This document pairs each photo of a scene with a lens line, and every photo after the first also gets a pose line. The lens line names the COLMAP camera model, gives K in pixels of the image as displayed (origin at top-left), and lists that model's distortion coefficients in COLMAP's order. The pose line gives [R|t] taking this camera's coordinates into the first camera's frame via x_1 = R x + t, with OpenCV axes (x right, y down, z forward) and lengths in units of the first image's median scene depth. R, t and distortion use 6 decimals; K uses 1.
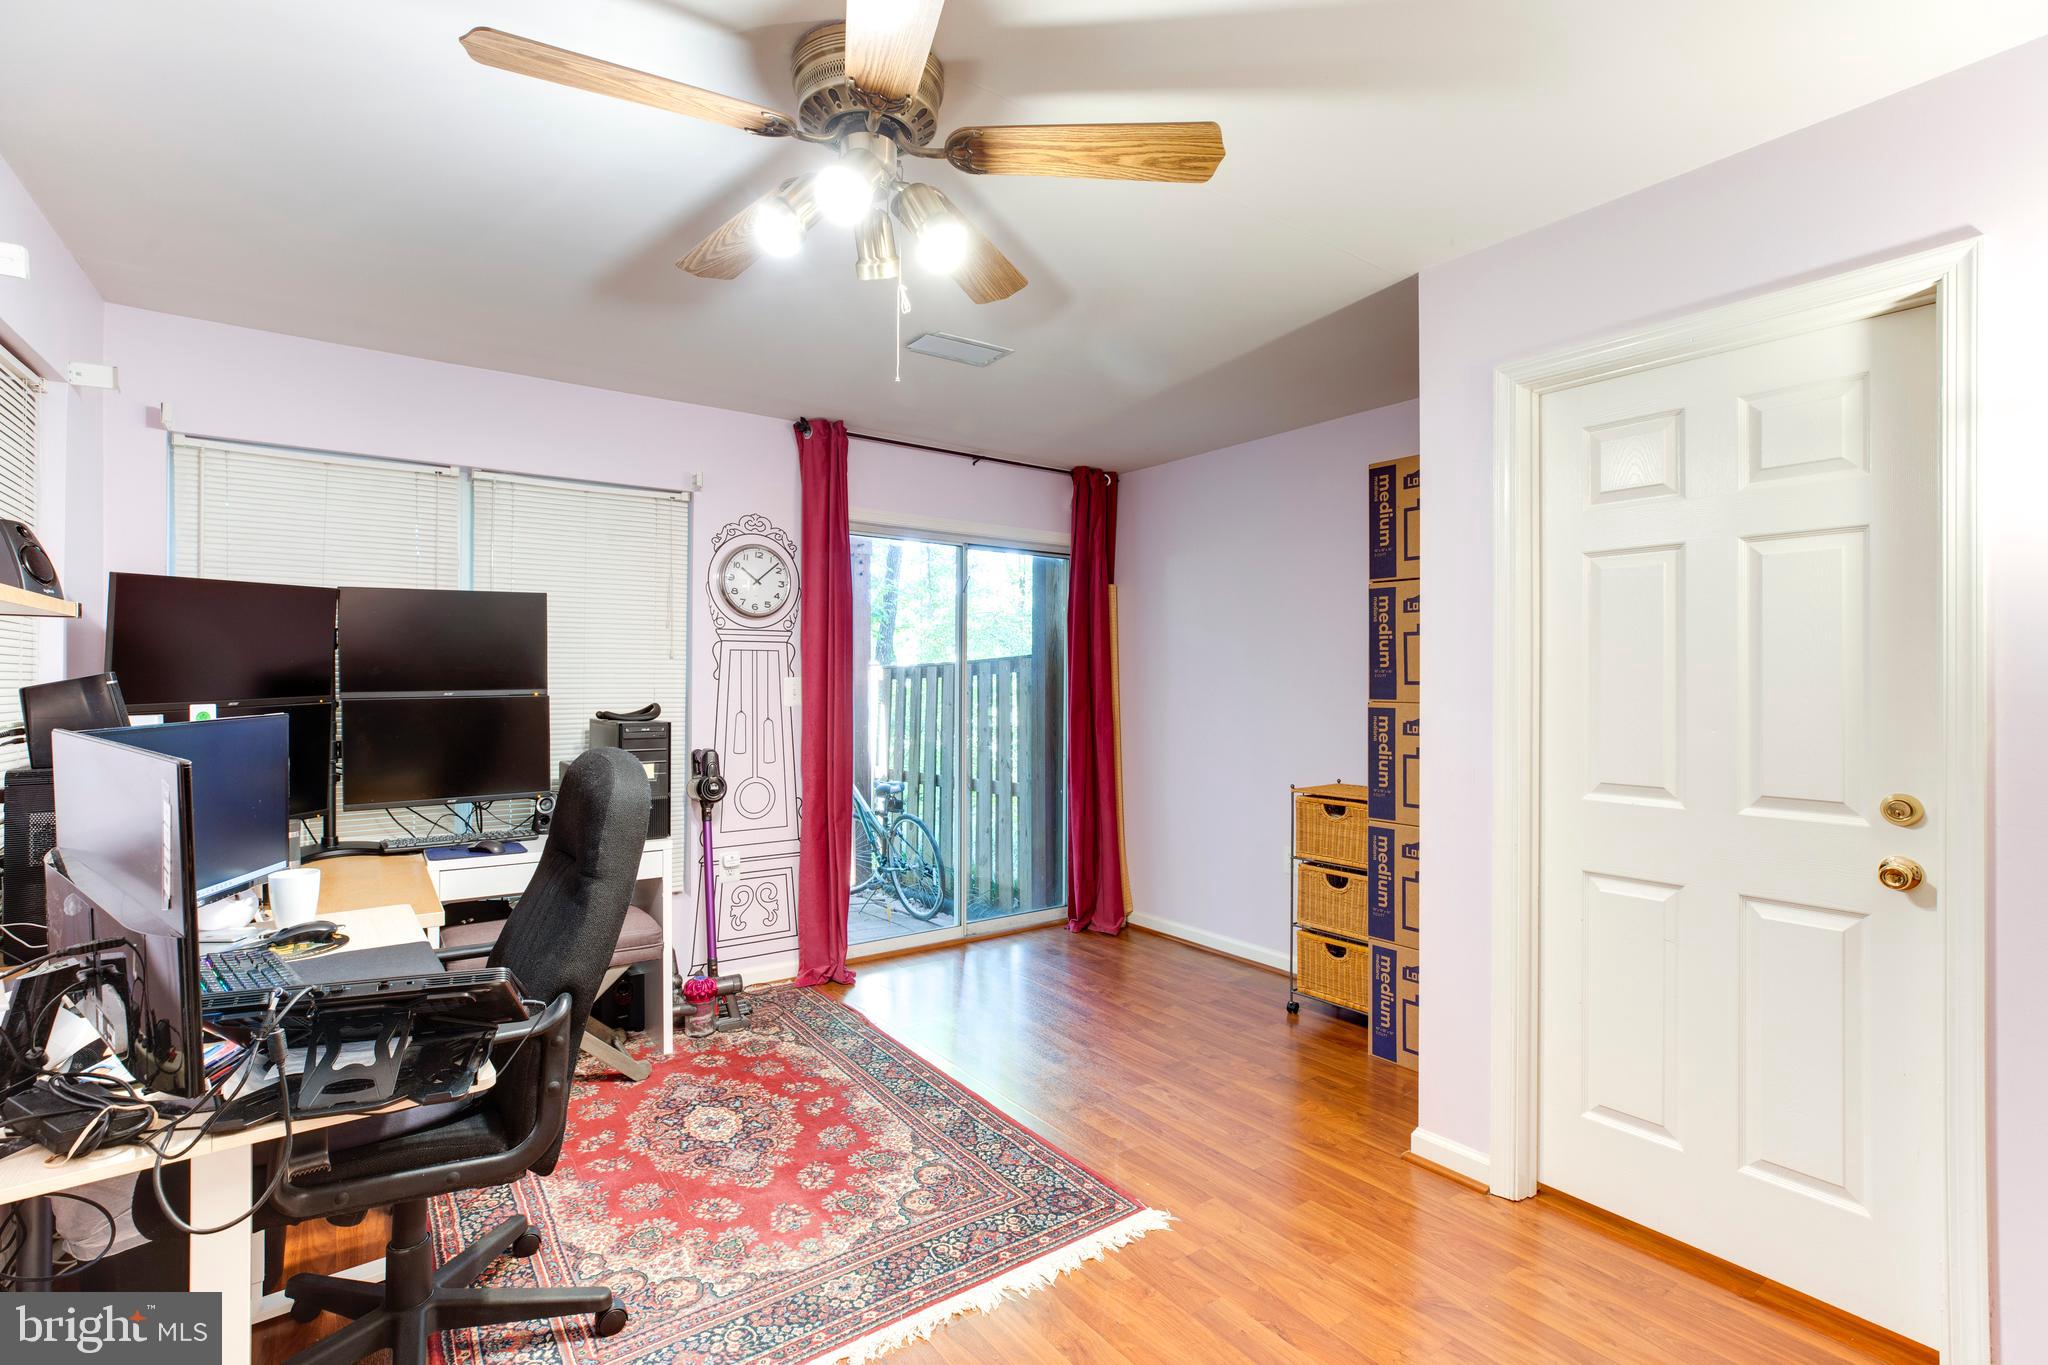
lens RADIAL K [[937.3, 0, 1024.6], [0, 937.3, 690.0], [0, 0, 1]] dist [-0.009829, -0.000033]
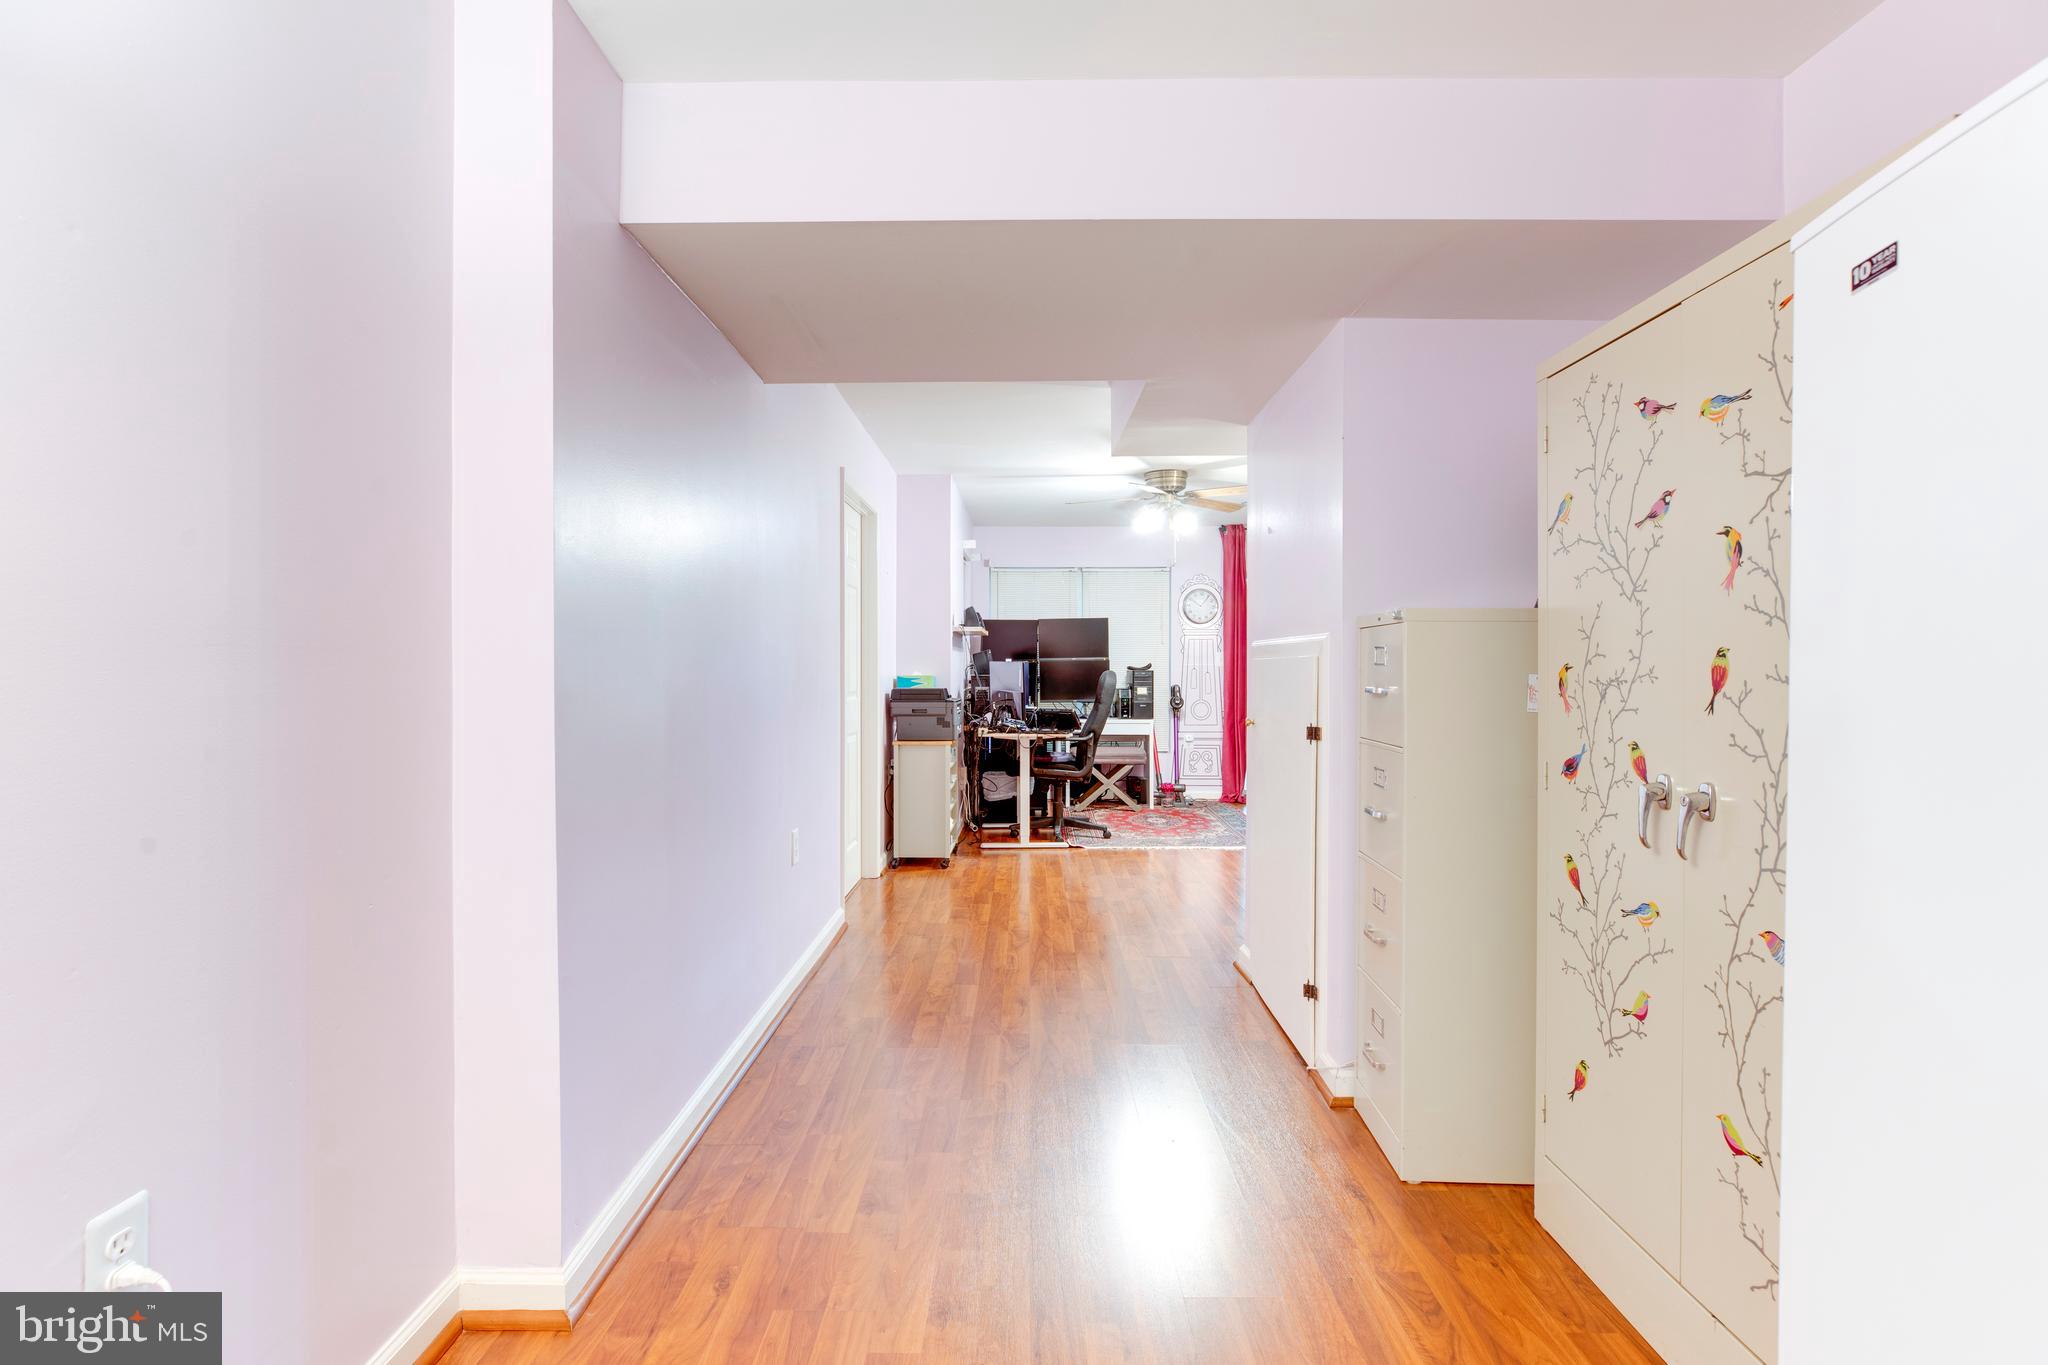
lens RADIAL K [[937.3, 0, 1024.6], [0, 937.3, 690.0], [0, 0, 1]] dist [-0.009829, -0.000033]
pose [[0.806574, 0.004613, -0.591116, 0.740286], [0.000736, 0.999961, 0.008809, 0.061784], [0.591133, -0.007540, 0.806539, -1.076817]]
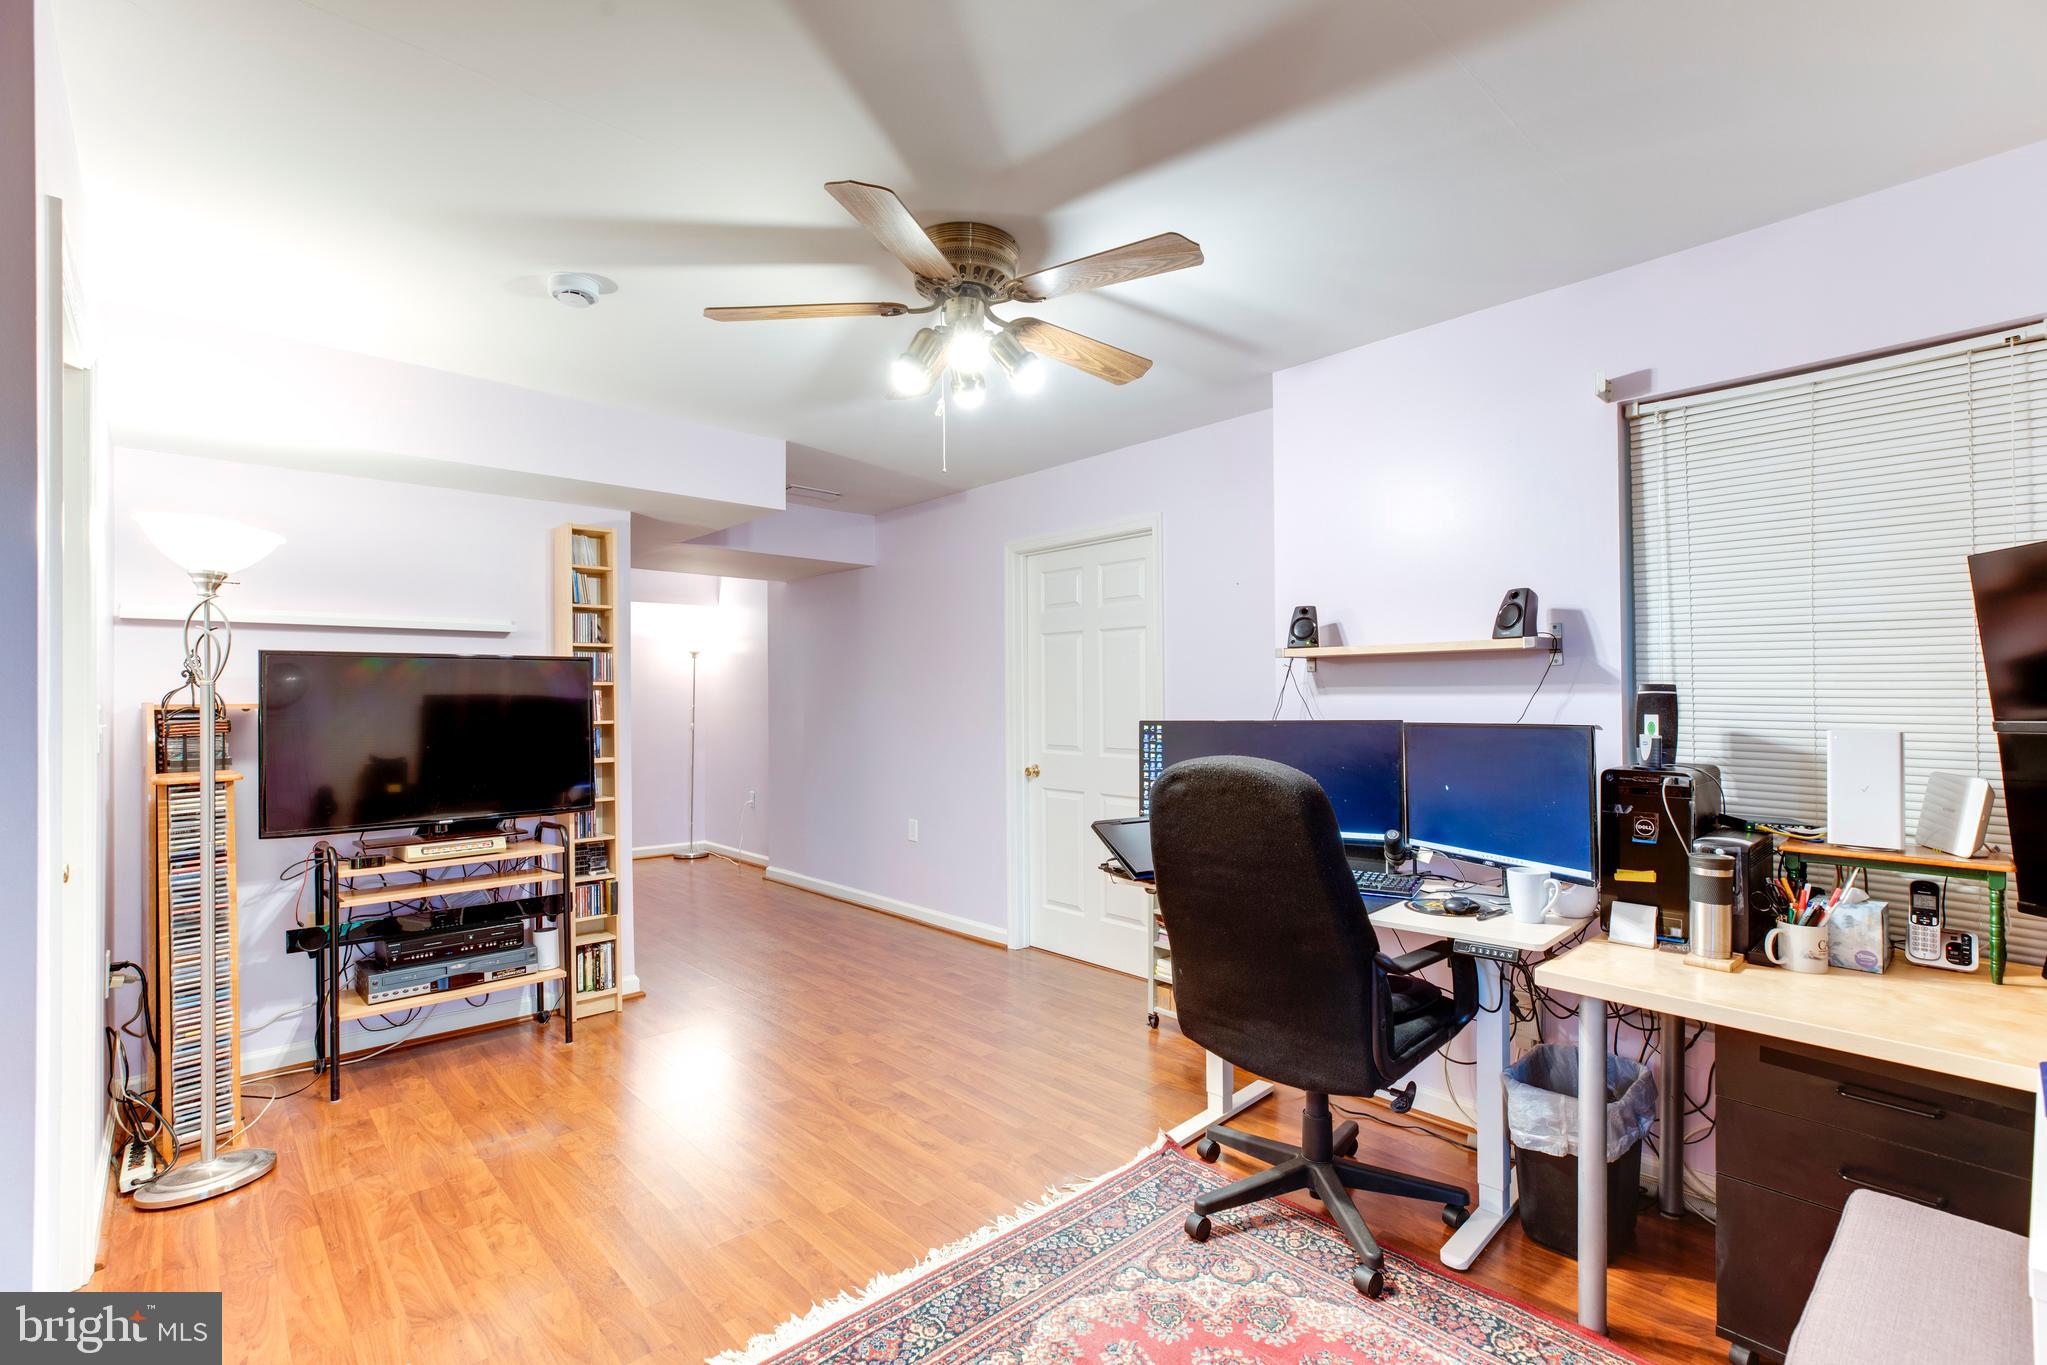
lens RADIAL K [[936.8, 0, 1024.1], [0, 936.8, 690.0], [0, 0, 1]] dist [-0.009829, -0.000033]
pose [[-0.993986, 0.004475, -0.109418, -0.051314], [0.004643, 0.999988, -0.001284, -0.008352], [0.109411, -0.001784, -0.993995, 1.187174]]
